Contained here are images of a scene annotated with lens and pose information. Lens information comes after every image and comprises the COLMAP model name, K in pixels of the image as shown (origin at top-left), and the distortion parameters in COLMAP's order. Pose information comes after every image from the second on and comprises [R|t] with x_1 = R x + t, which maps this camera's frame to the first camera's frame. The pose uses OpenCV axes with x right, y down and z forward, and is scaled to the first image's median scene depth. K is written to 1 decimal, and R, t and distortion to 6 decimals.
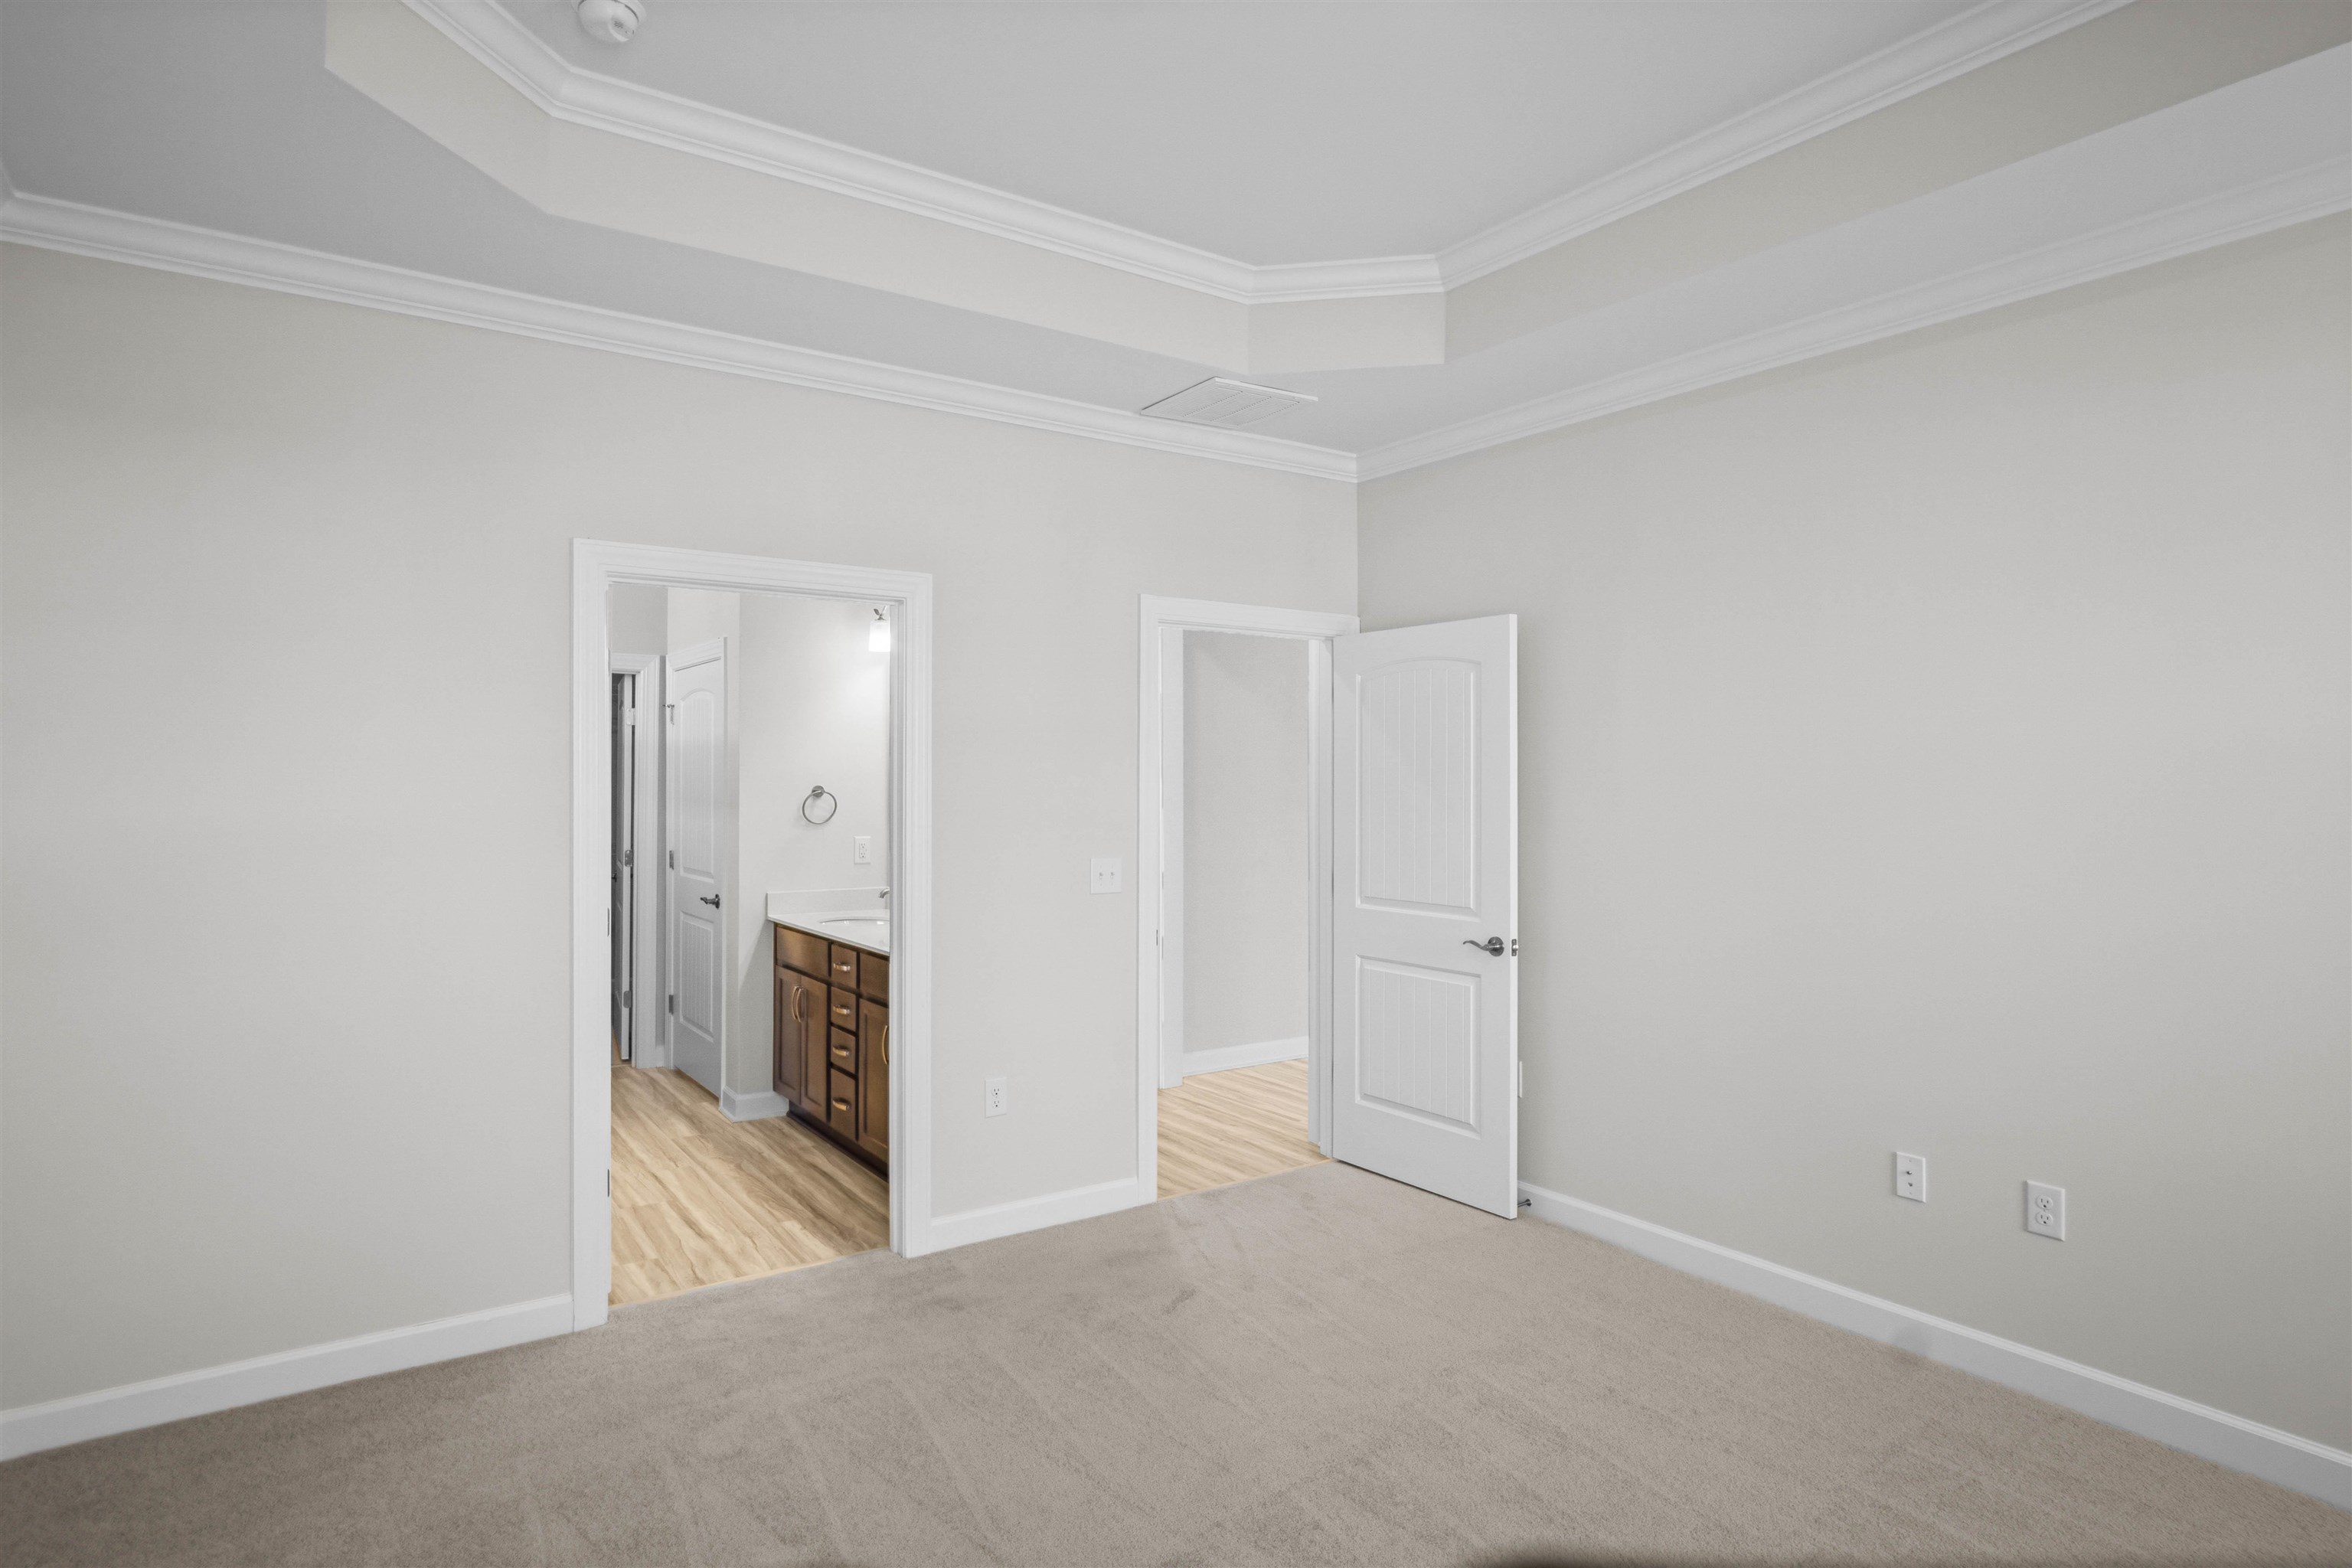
lens RADIAL K [[1292.7, 0, 1176.0], [0, 1292.7, 784.0], [0, 0, 1]] dist [0.002370, 0.000021]
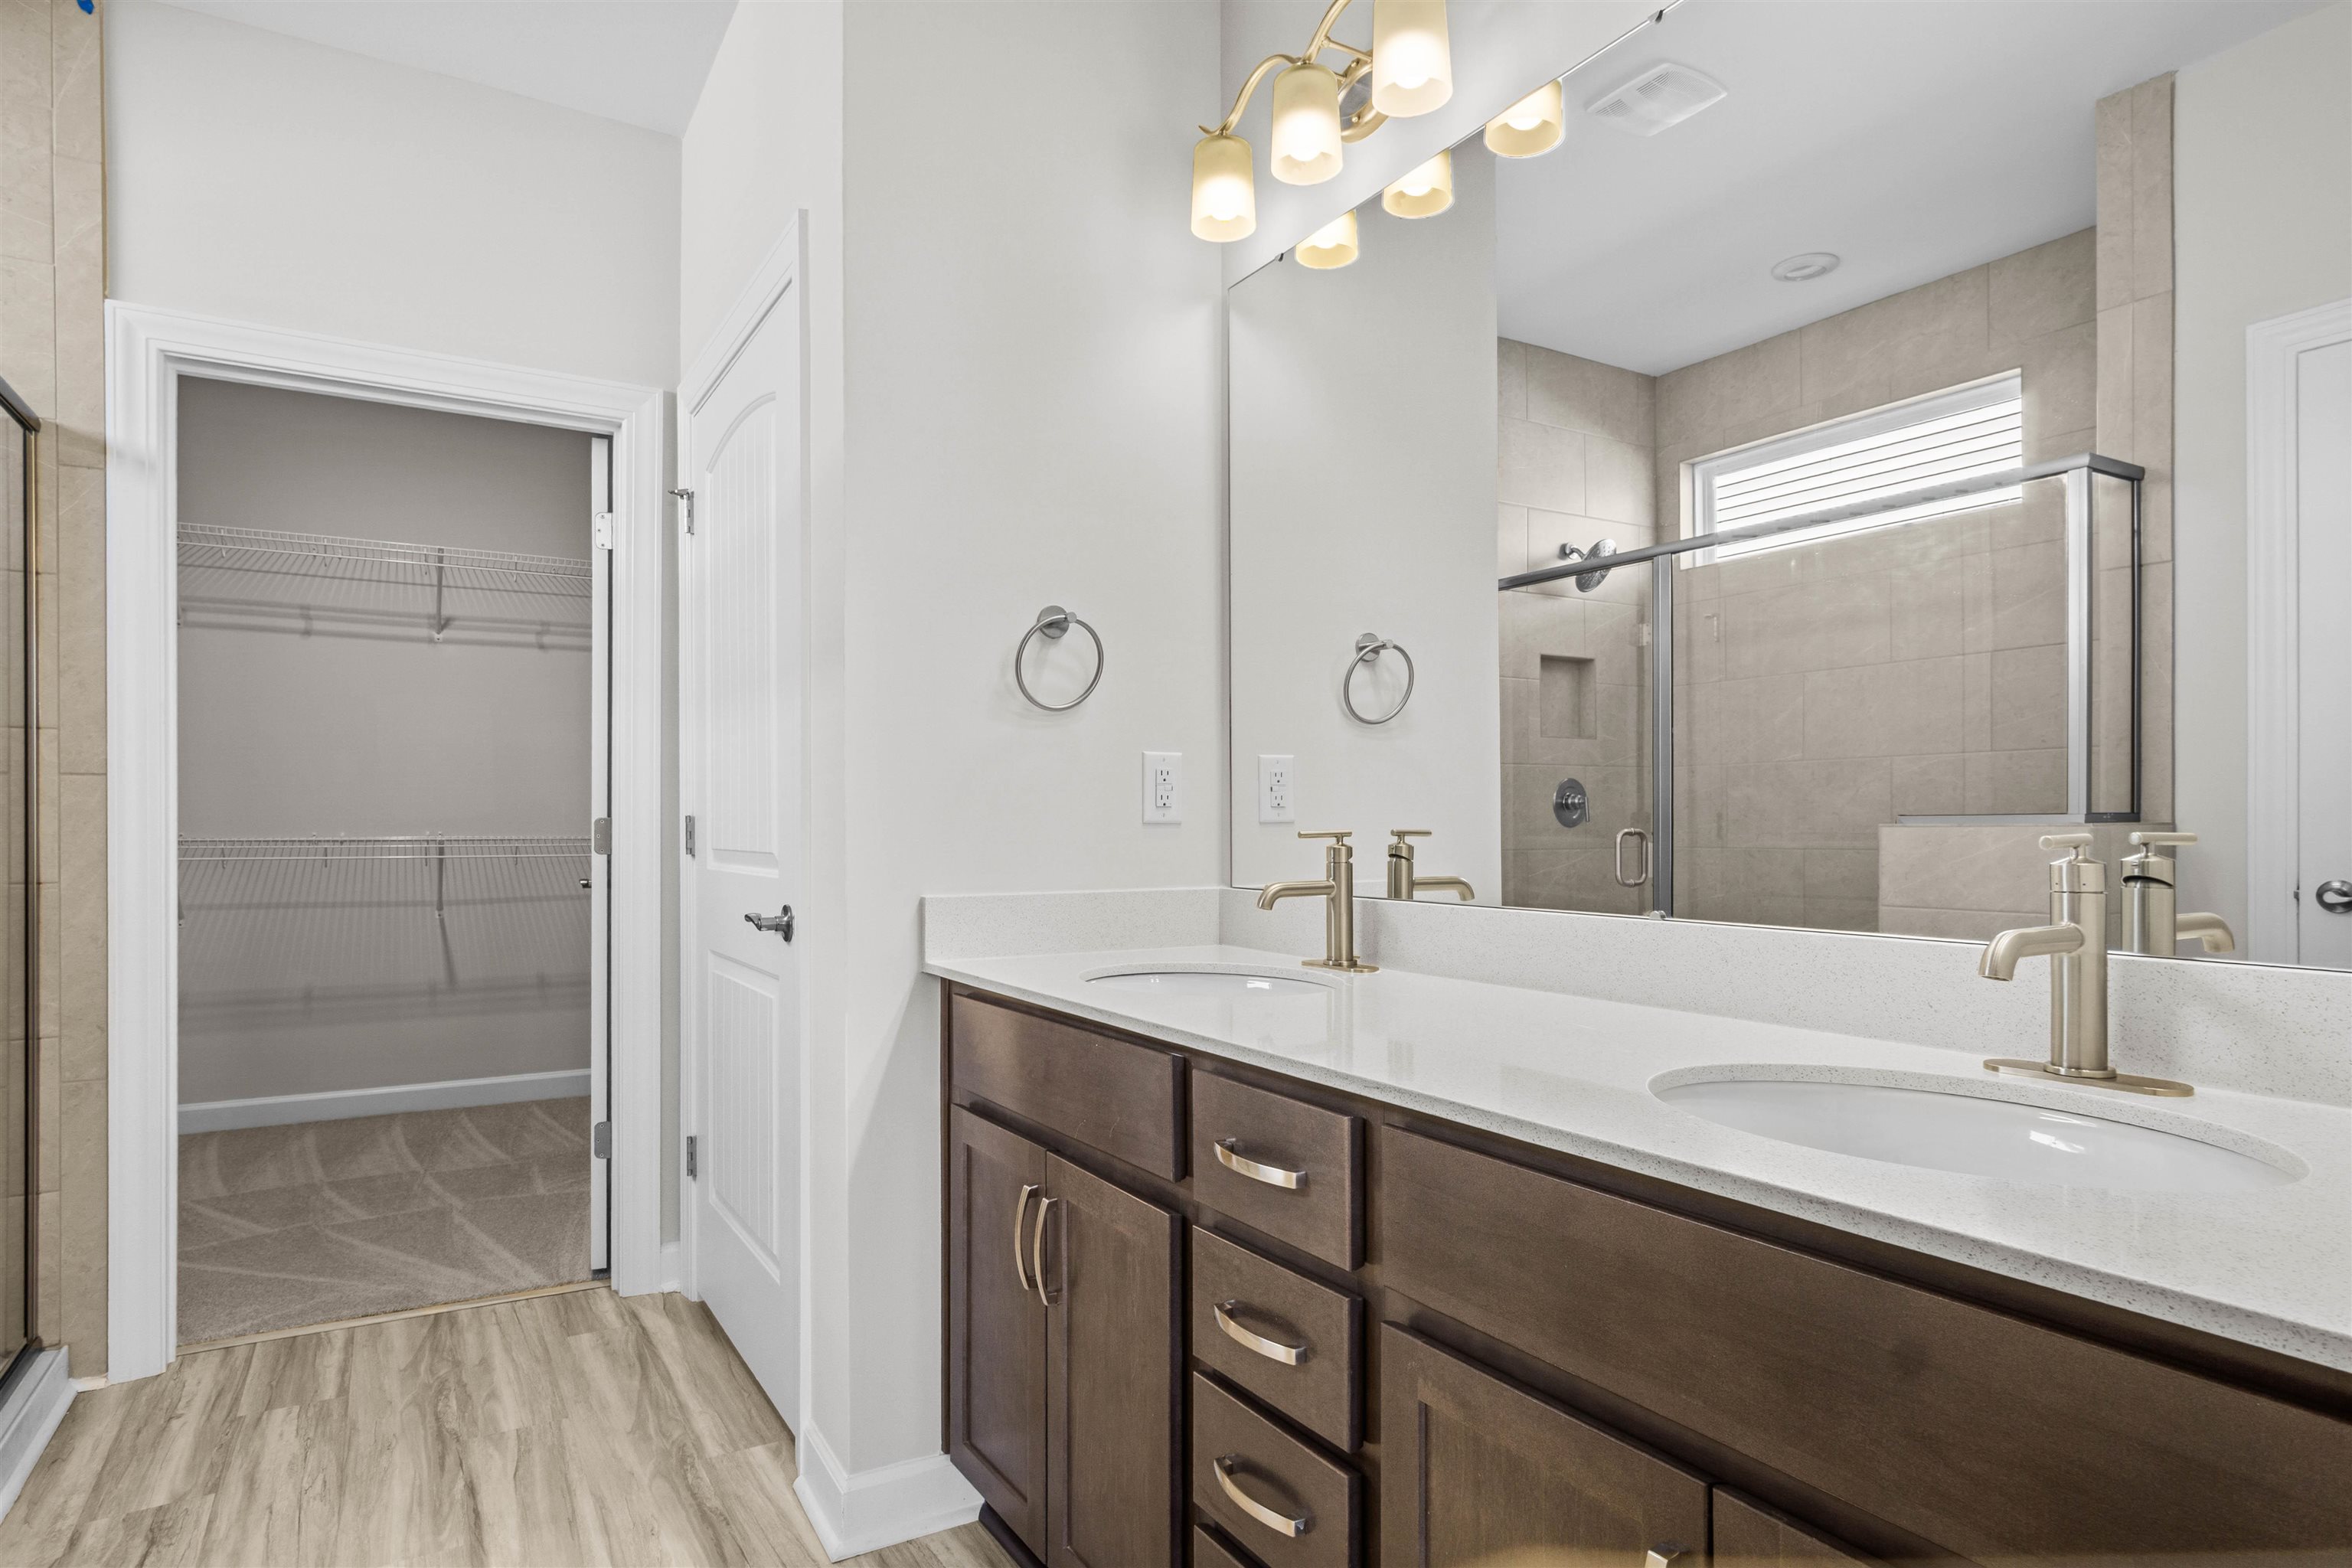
lens RADIAL K [[1338.1, 0, 1174.5], [0, 1338.1, 827.3], [0, 0, 1]] dist [-0.016591, -0.000600]
pose [[0.997702, -0.003352, -0.067665, -0.220503], [0.003490, 0.999992, 0.001923, 0.064082], [0.067658, -0.002155, 0.997706, 0.633982]]
